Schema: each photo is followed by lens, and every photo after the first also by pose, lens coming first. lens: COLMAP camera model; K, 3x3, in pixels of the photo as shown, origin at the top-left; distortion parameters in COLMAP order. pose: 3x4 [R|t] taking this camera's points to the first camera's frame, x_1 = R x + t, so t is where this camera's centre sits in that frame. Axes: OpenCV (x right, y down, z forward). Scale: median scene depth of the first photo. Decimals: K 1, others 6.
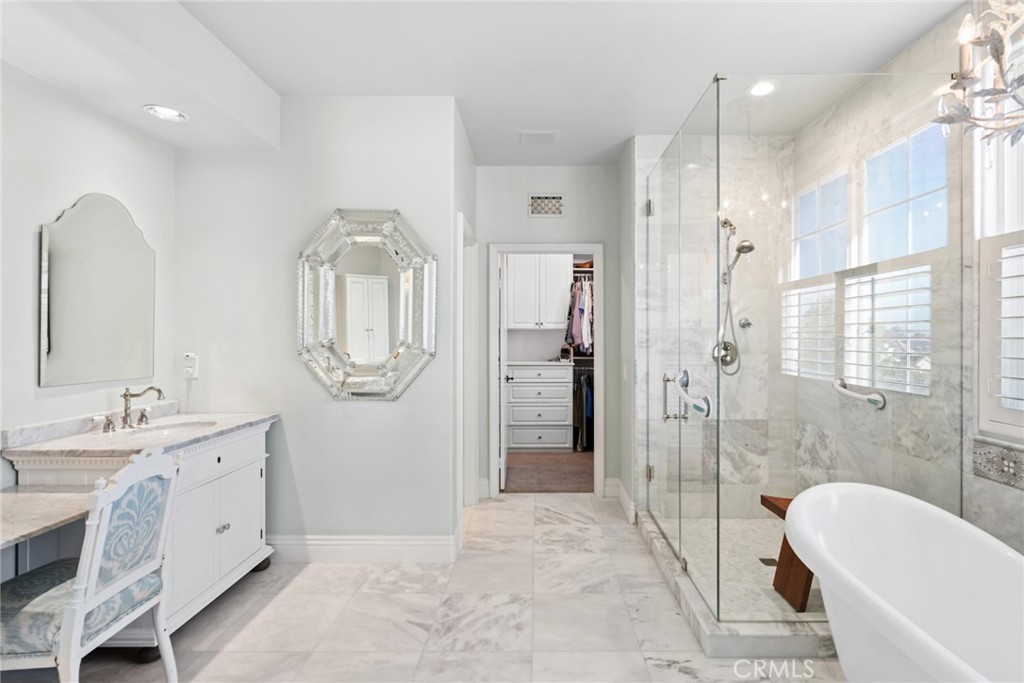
lens RADIAL K [[476.5, 0, 523.3], [0, 476.5, 340.7], [0, 0, 1]] dist [-0.001616, -0.000434]
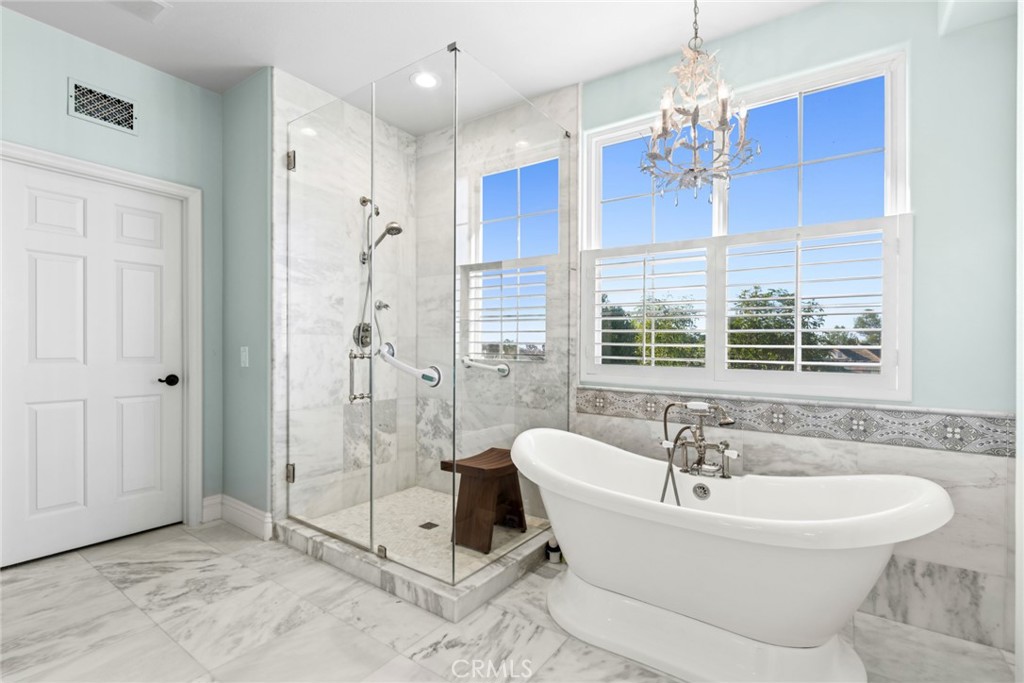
lens RADIAL K [[476.5, 0, 514.1], [0, 476.5, 347.7], [0, 0, 1]] dist [-0.001616, -0.000434]
pose [[0.566216, 0.004655, 0.824244, -0.236852], [-0.011897, 0.999926, 0.002525, 0.053765], [-0.824171, -0.011236, 0.566230, 0.218500]]
